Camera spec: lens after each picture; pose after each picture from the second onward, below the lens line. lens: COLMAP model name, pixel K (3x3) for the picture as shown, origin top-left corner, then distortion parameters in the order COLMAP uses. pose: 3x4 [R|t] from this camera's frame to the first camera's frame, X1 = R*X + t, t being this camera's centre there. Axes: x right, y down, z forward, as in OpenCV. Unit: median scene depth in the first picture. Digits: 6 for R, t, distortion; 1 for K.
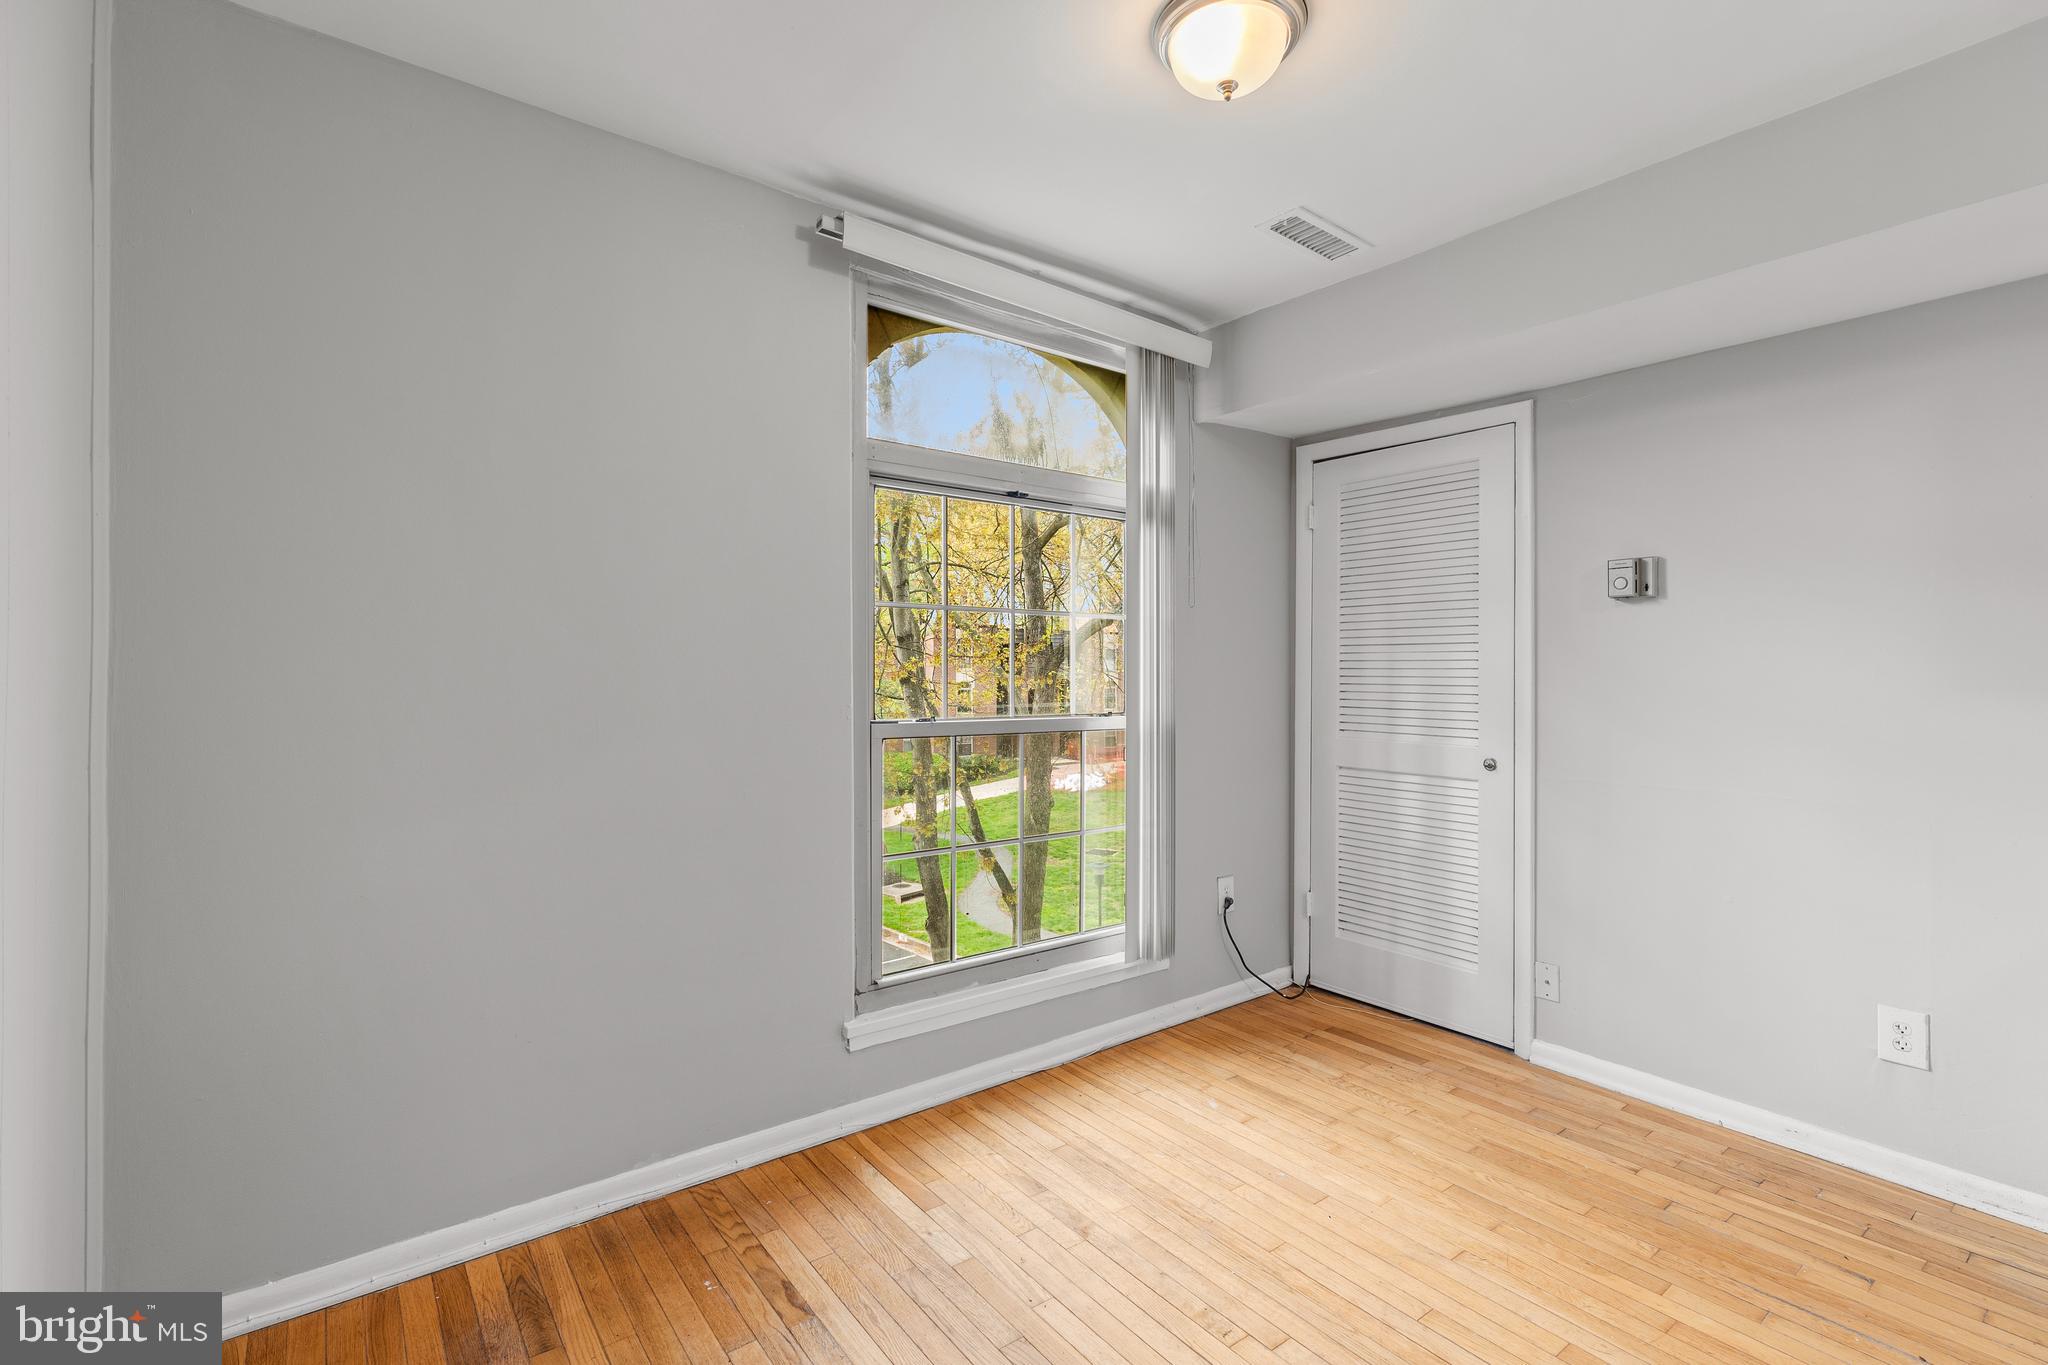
lens RADIAL K [[927.1, 0, 1016.5], [0, 927.1, 676.4], [0, 0, 1]] dist [0.000978, 0.000968]
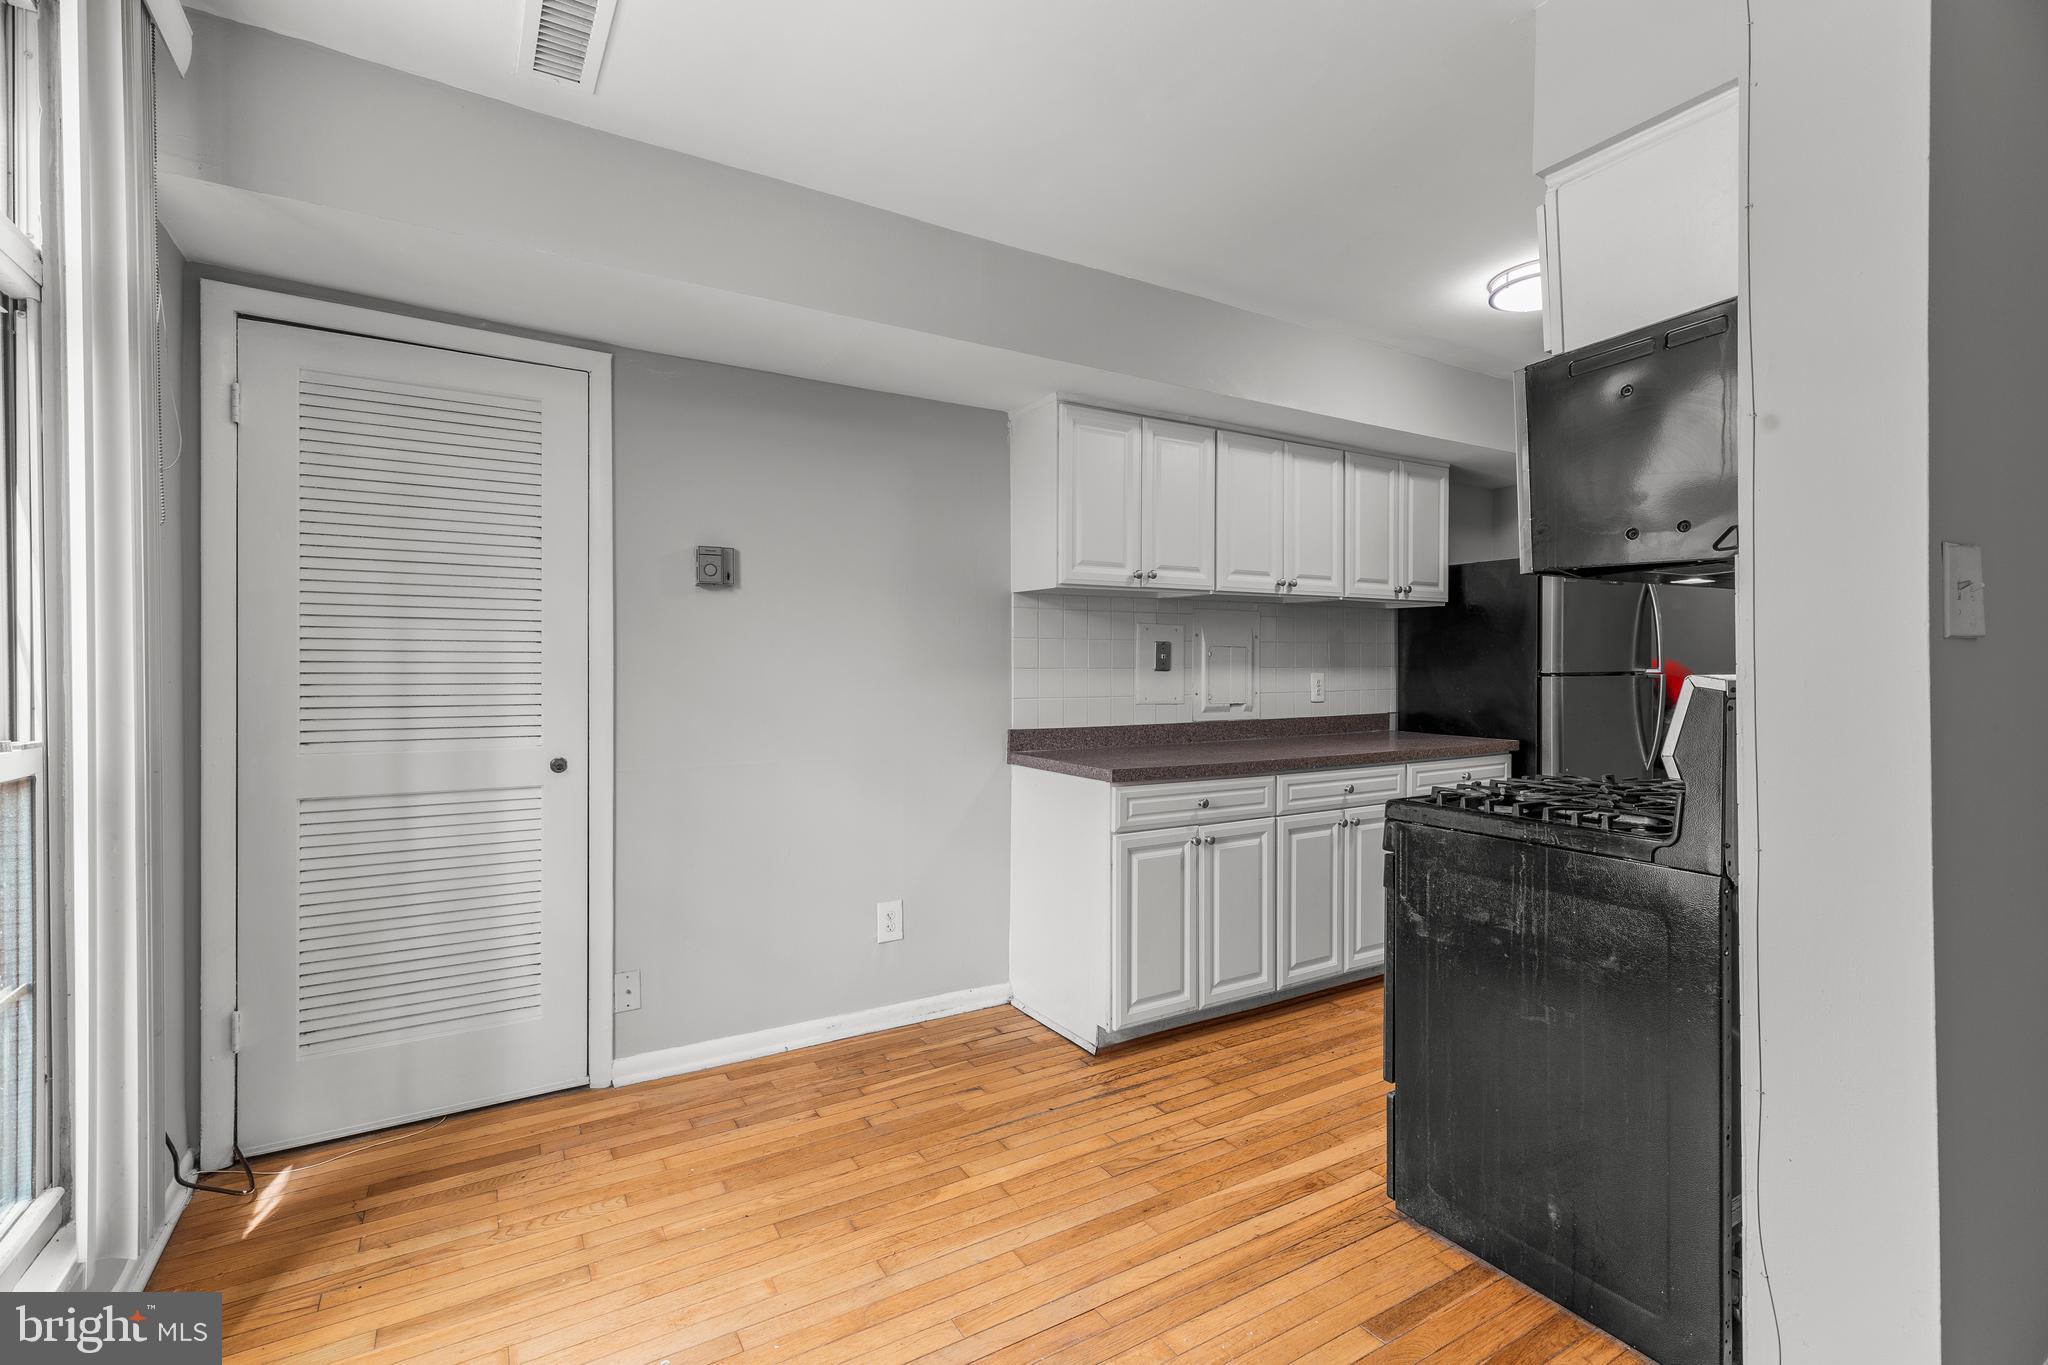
lens RADIAL K [[927.1, 0, 1010.3], [0, 927.1, 673.2], [0, 0, 1]] dist [0.000978, 0.000968]
pose [[0.097698, -0.010875, 0.995157, -0.329436], [0.003030, 0.999939, 0.010630, 0.003182], [-0.995211, 0.001976, 0.097725, 0.566355]]
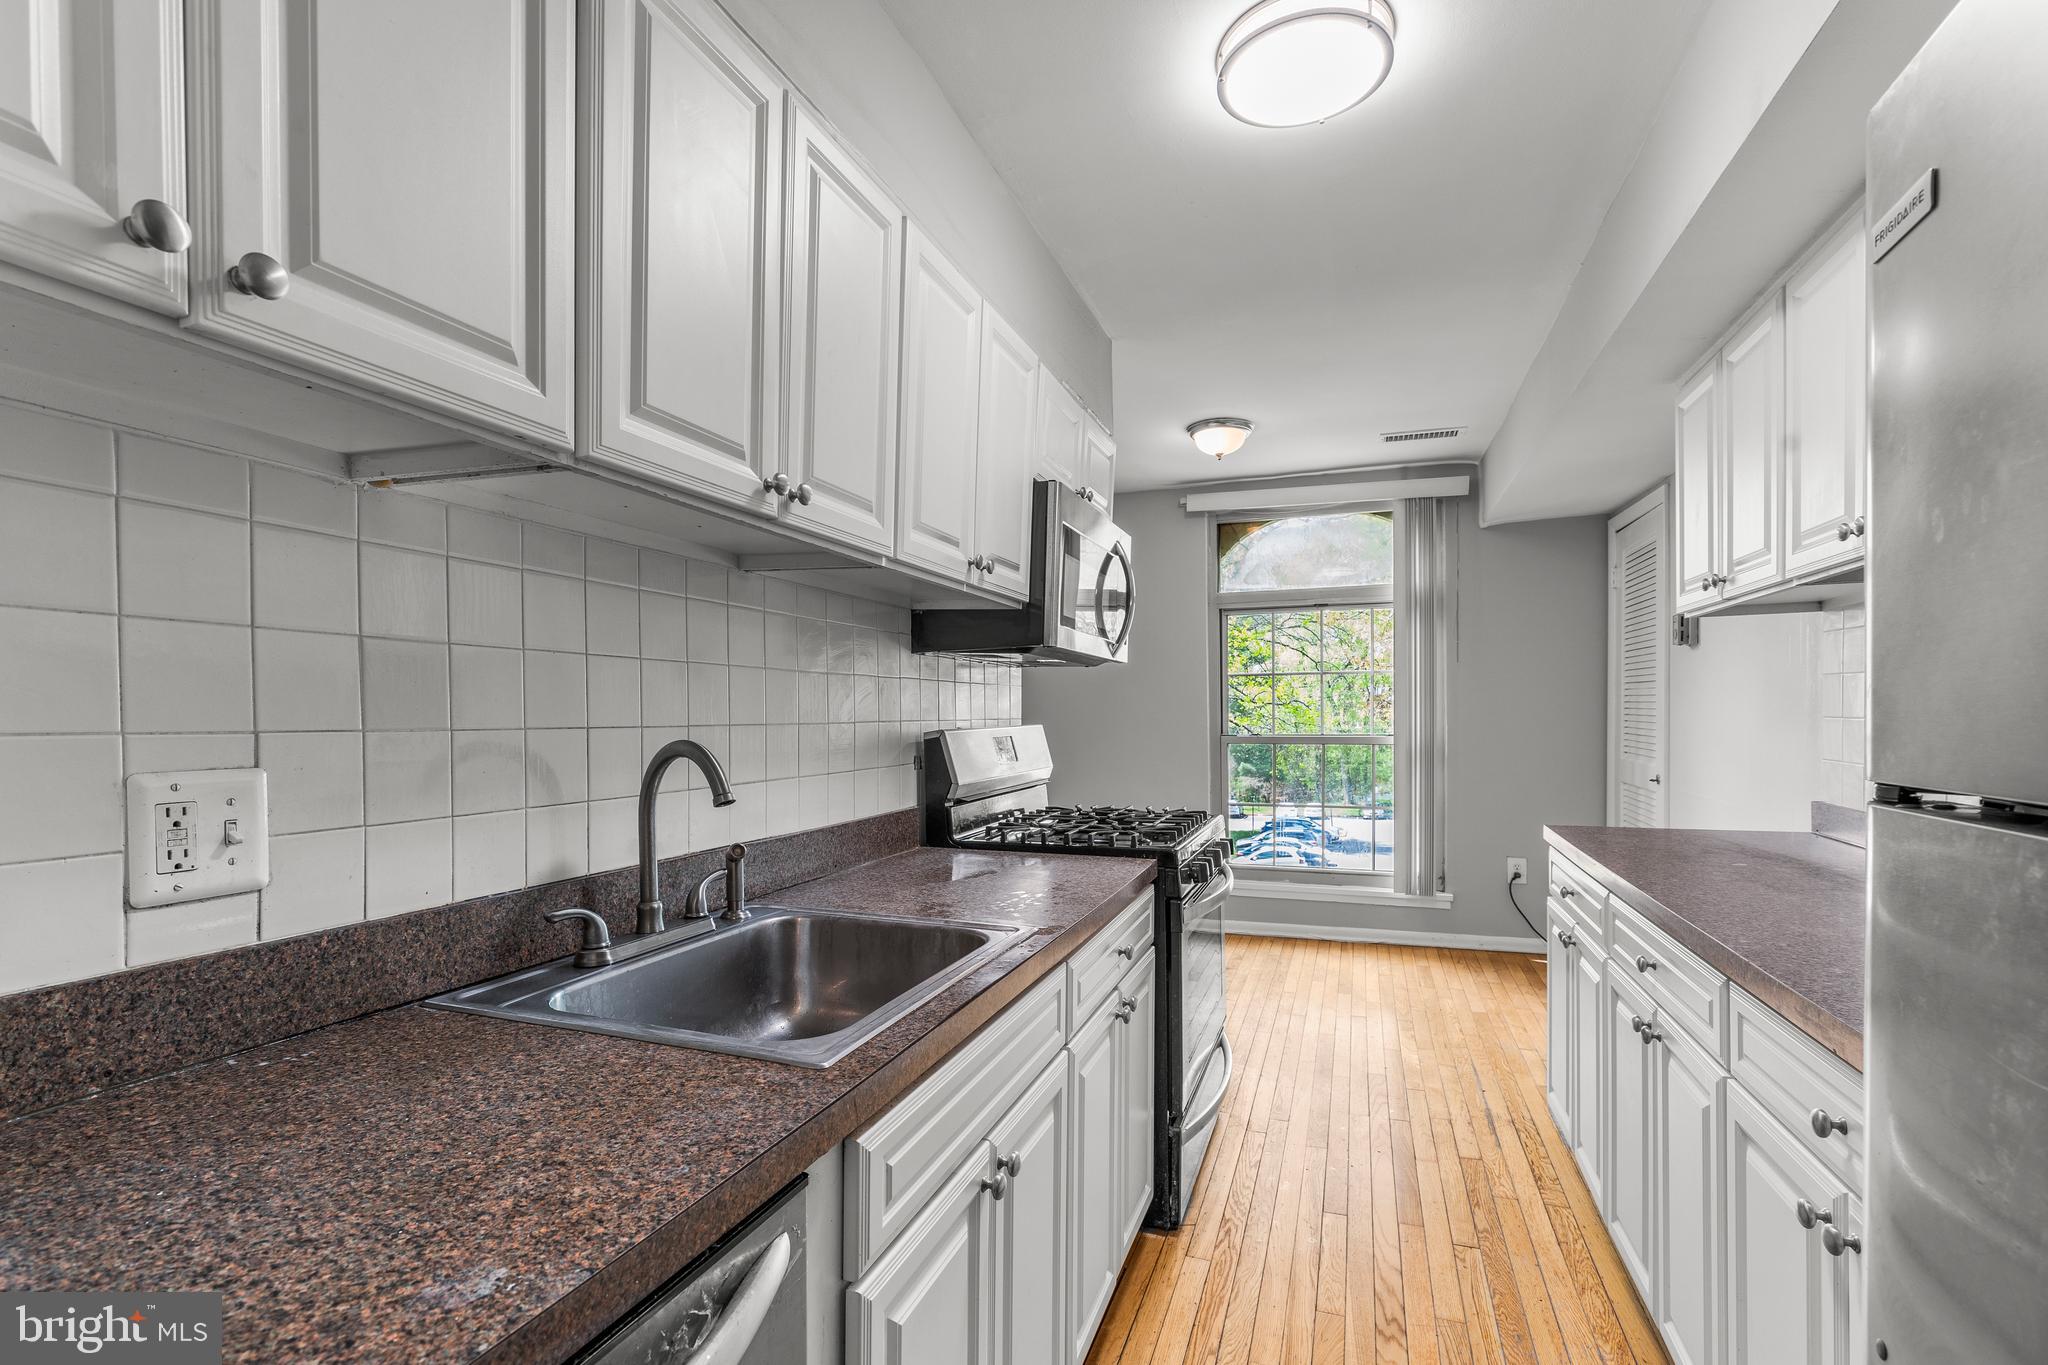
lens RADIAL K [[927.1, 0, 1024.5], [0, 927.1, 704.2], [0, 0, 1]] dist [0.000978, 0.000968]
pose [[0.561611, -0.011824, -0.827317, 1.217364], [0.010282, 0.999920, -0.007311, -0.006135], [0.827338, -0.004401, 0.561688, -0.458025]]
